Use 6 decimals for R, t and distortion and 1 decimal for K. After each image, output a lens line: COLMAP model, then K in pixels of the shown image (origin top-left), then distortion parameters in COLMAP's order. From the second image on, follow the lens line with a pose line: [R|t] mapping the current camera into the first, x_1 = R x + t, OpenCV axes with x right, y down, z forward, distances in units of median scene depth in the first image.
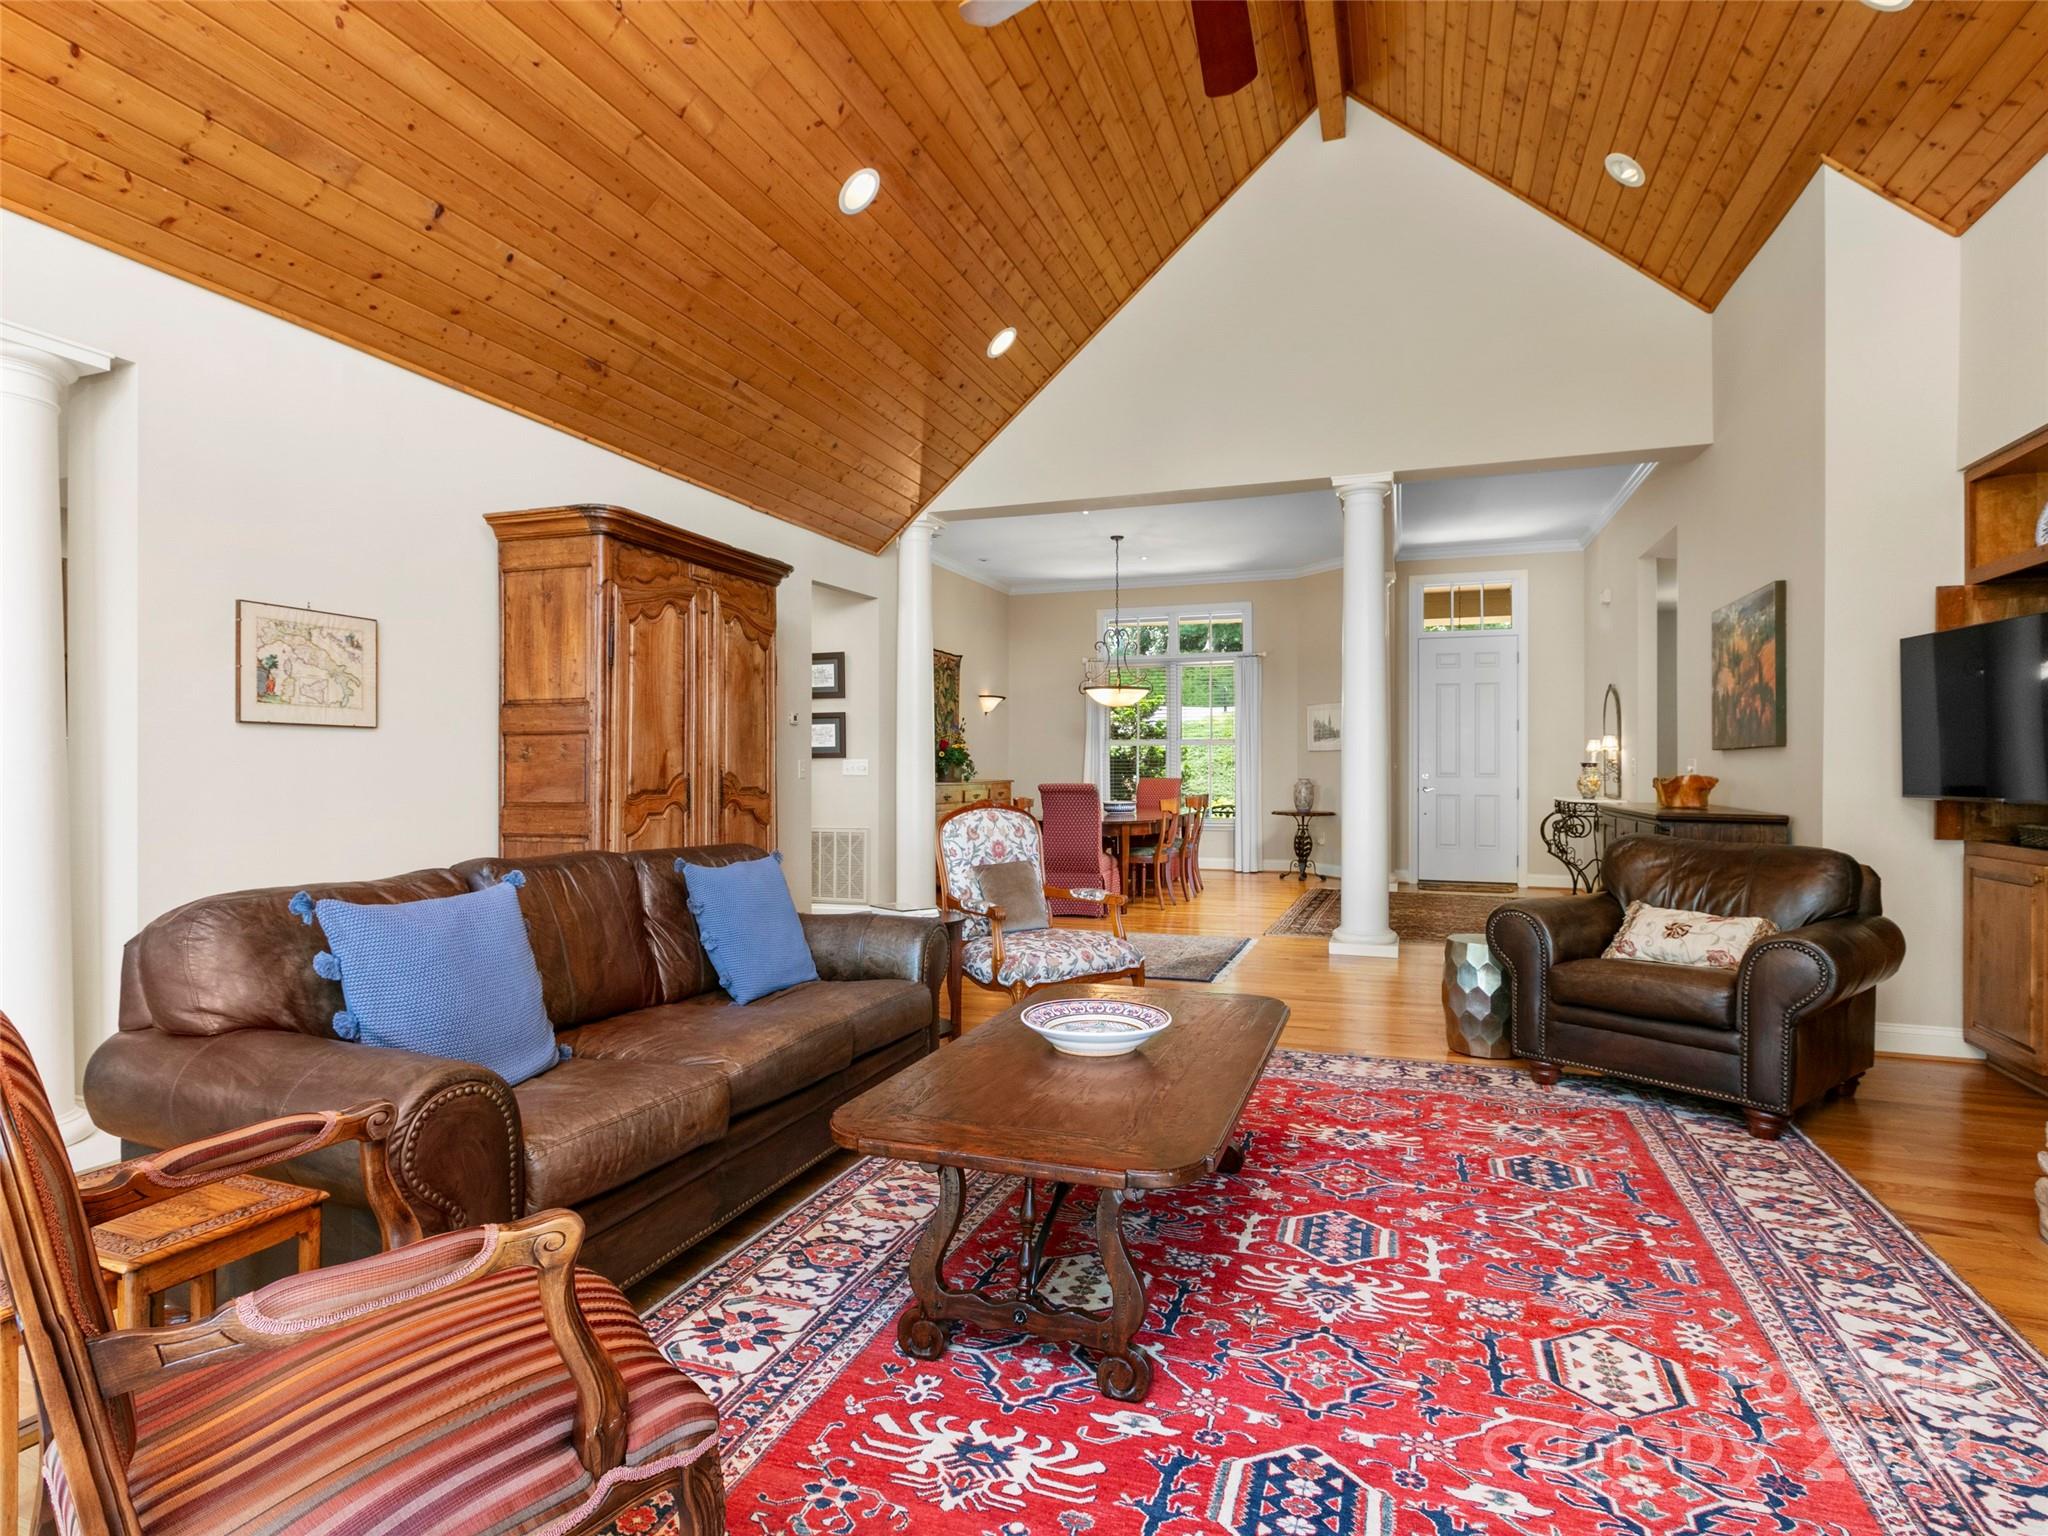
lens RADIAL K [[1062.1, 0, 1032.8], [0, 1062.1, 770.8], [0, 0, 1]] dist [-0.004791, -0.001294]
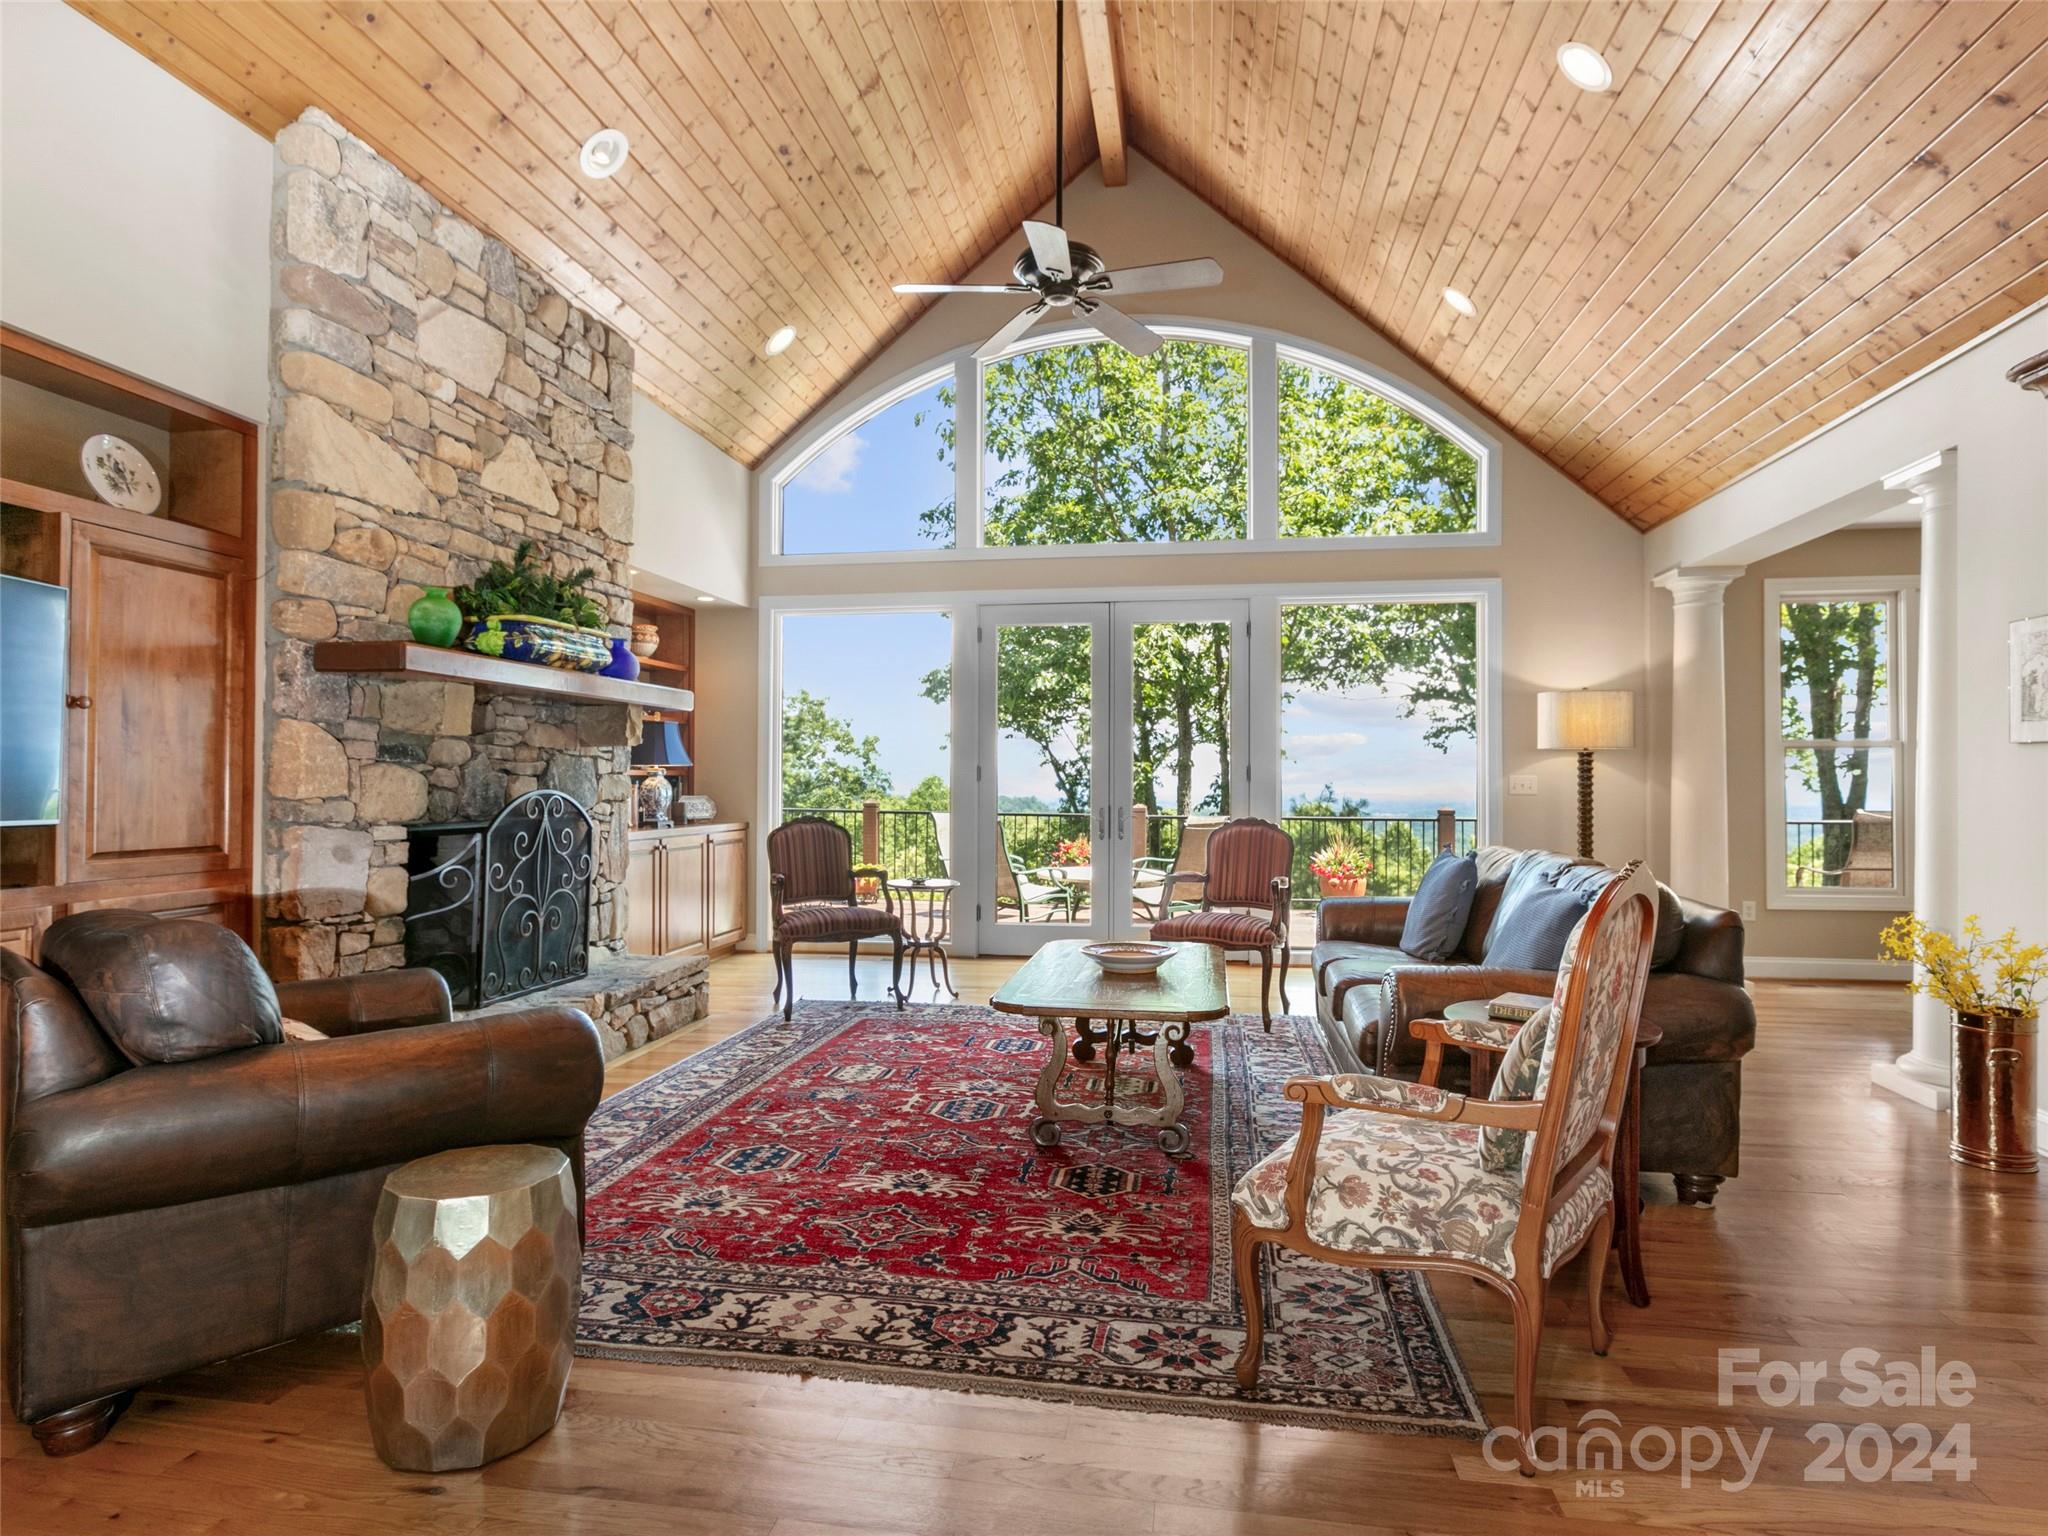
lens RADIAL K [[1119.5, 0, 1024.0], [0, 1119.5, 768.0], [0, 0, 1]] dist [-0.001938, -0.000651]
pose [[-0.984345, -0.007184, -0.176106, 0.484772], [-0.004779, 0.999890, -0.014076, -0.004525], [0.176188, -0.013014, -0.984270, 2.527162]]
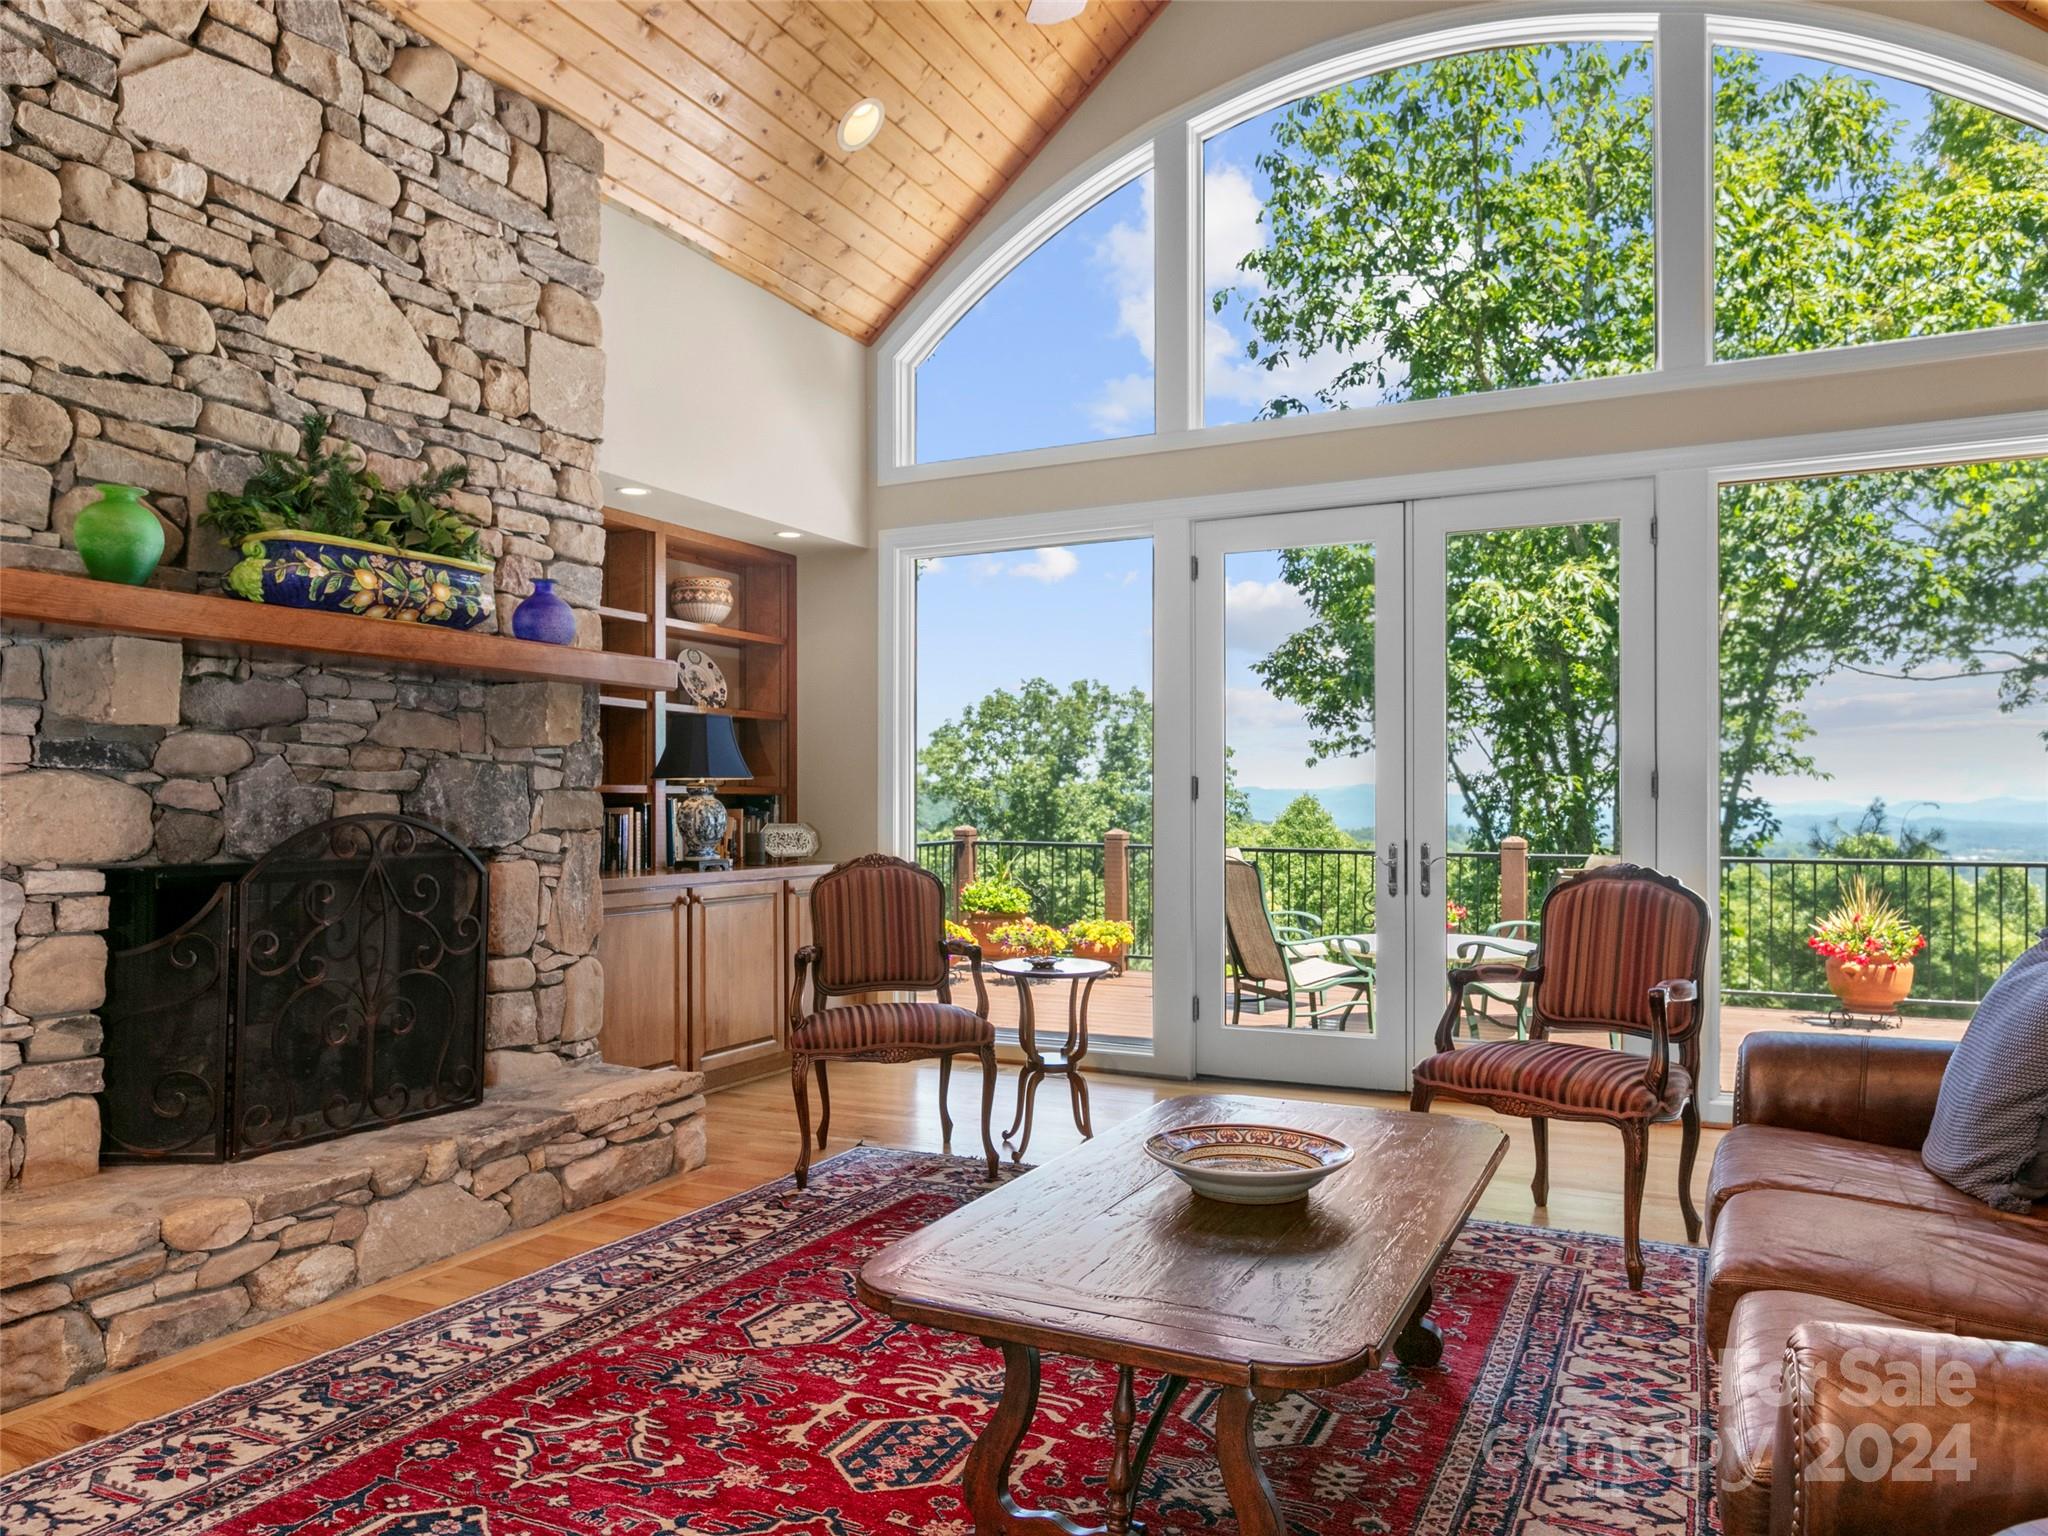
lens RADIAL K [[1388.5, 0, 1023.6], [0, 1388.5, 797.8], [0, 0, 1]] dist [-0.001463, -0.000929]
pose [[-0.993032, -0.000325, 0.117845, 0.098586], [-0.001190, 0.999973, -0.007277, 0.002505], [-0.117840, -0.007366, -0.993005, 1.935055]]
